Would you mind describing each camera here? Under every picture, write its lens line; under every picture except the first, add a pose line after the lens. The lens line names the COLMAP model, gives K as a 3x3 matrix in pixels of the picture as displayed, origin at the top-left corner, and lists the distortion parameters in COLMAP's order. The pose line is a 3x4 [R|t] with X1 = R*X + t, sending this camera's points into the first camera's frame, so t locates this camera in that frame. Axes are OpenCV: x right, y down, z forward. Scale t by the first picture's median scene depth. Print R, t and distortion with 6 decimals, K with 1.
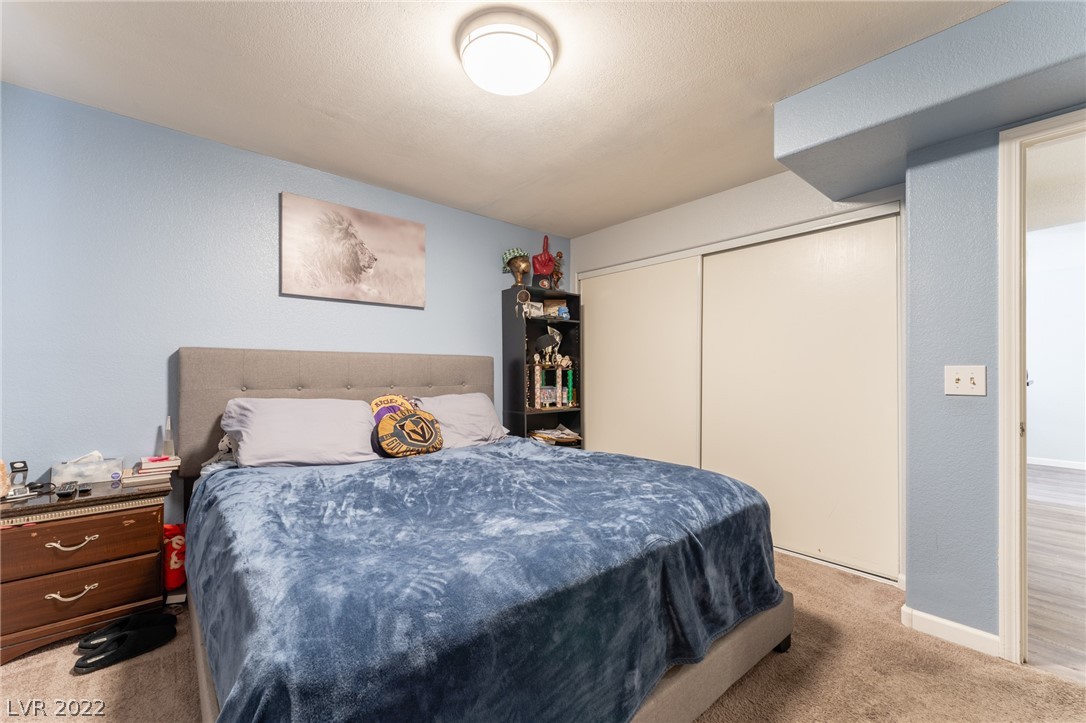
lens RADIAL K [[432.8, 0, 540.7], [0, 432.8, 372.8], [0, 0, 1]] dist [-0.000072, 0.000013]
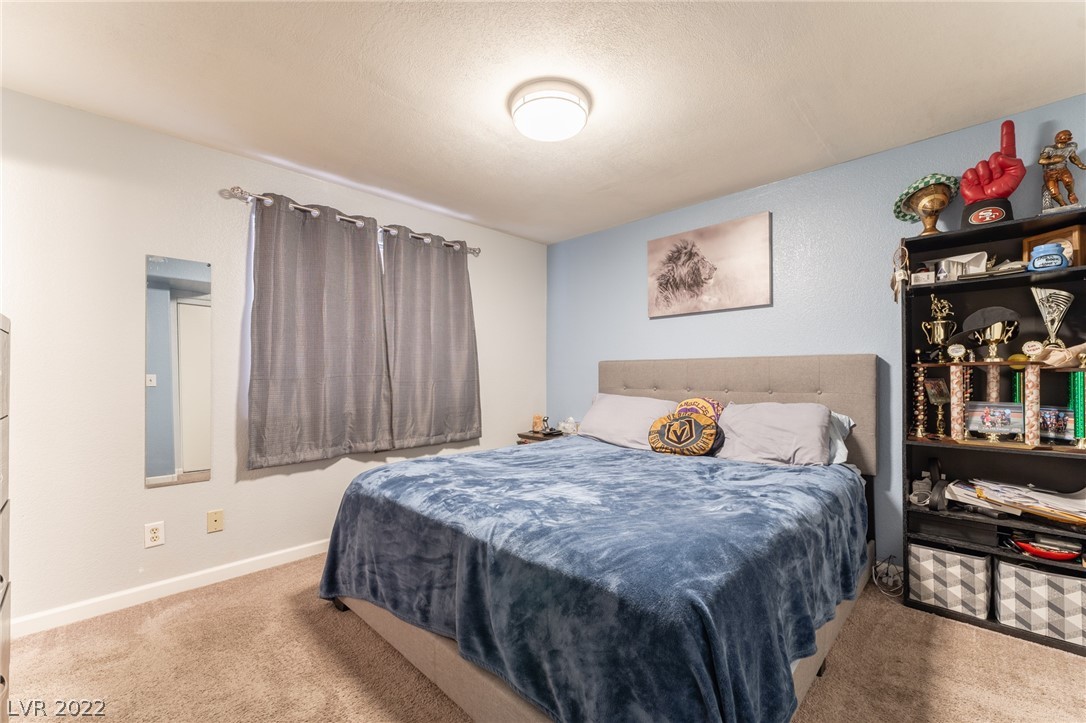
lens RADIAL K [[432.8, 0, 540.7], [0, 432.8, 372.8], [0, 0, 1]] dist [-0.000072, 0.000013]
pose [[0.101638, -0.008466, -0.994785, 0.511042], [-0.002343, 0.999959, -0.008749, 0.000094], [0.994819, 0.003220, 0.101614, 0.390926]]
